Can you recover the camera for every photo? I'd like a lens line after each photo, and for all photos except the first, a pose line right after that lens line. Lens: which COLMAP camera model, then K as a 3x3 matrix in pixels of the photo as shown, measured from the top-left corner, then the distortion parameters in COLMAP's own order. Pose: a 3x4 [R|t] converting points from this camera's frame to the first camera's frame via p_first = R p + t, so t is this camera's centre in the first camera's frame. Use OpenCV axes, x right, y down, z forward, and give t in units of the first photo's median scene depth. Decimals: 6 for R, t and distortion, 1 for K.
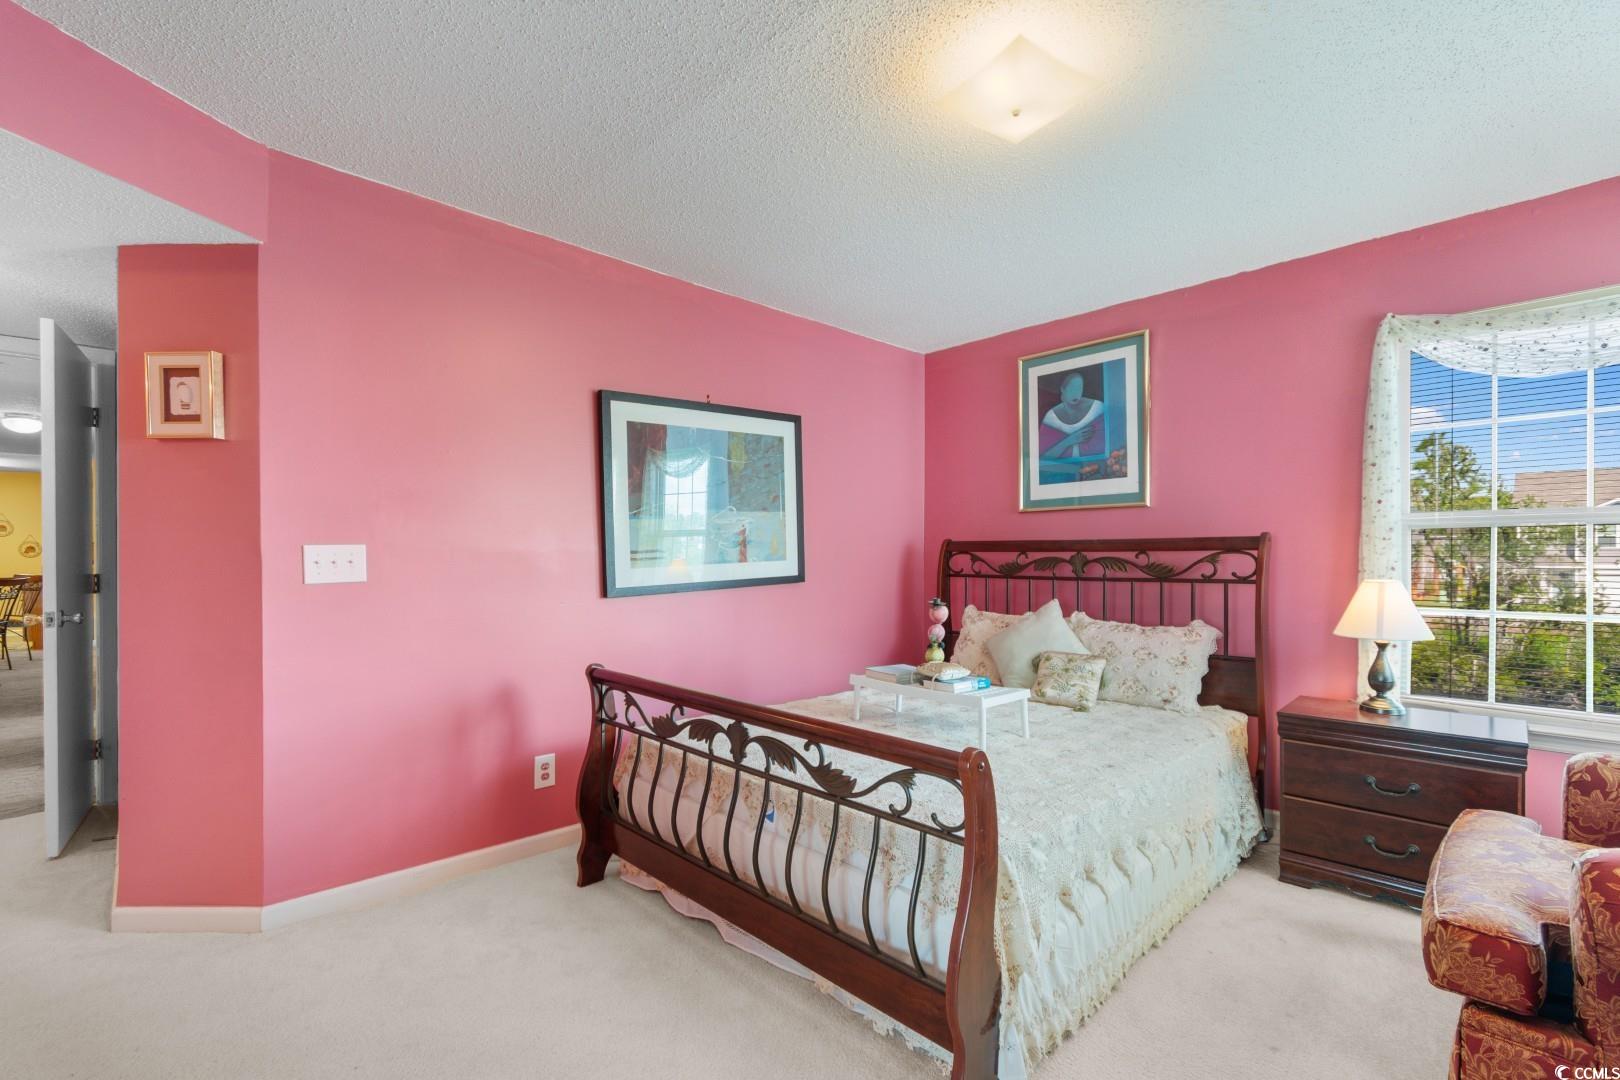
lens RADIAL K [[718.5, 0, 819.9], [0, 718.5, 556.0], [0, 0, 1]] dist [0.008702, -0.004543]
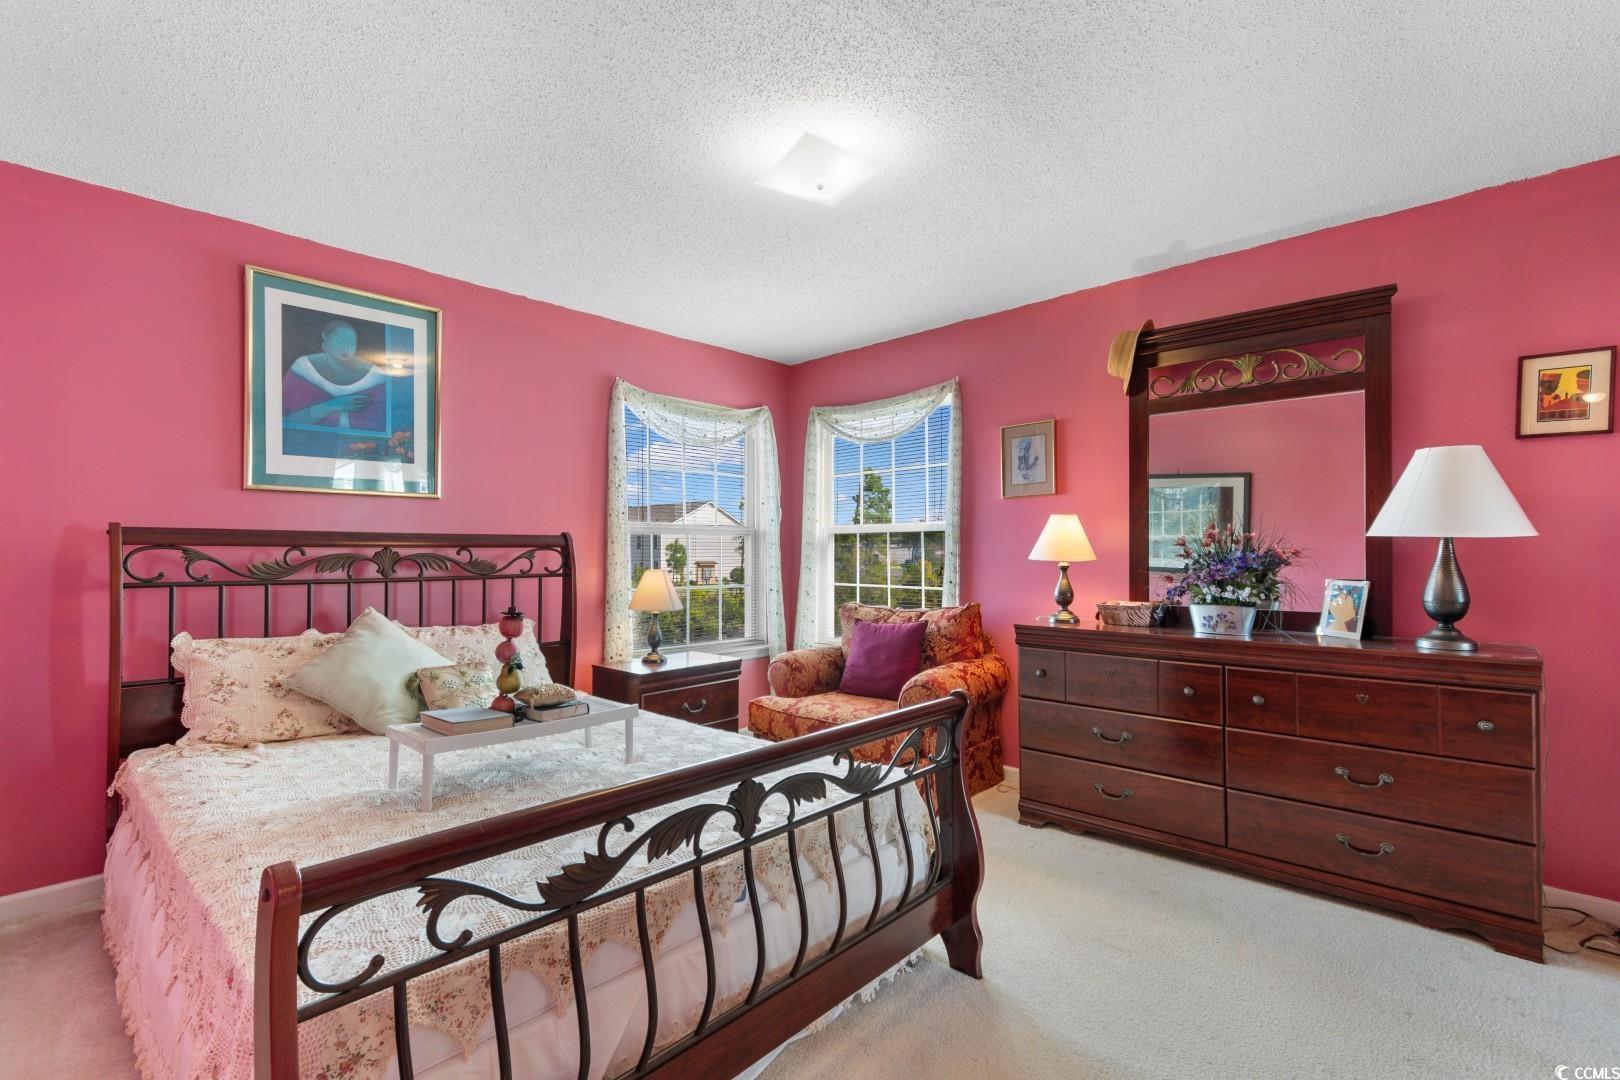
lens RADIAL K [[718.5, 0, 810.6], [0, 718.5, 537.8], [0, 0, 1]] dist [0.008702, -0.004543]
pose [[-0.036914, 0.020567, 0.999107, -0.458086], [-0.000323, 0.999788, -0.020593, -0.000119], [-0.999318, -0.001083, -0.036900, 0.520587]]
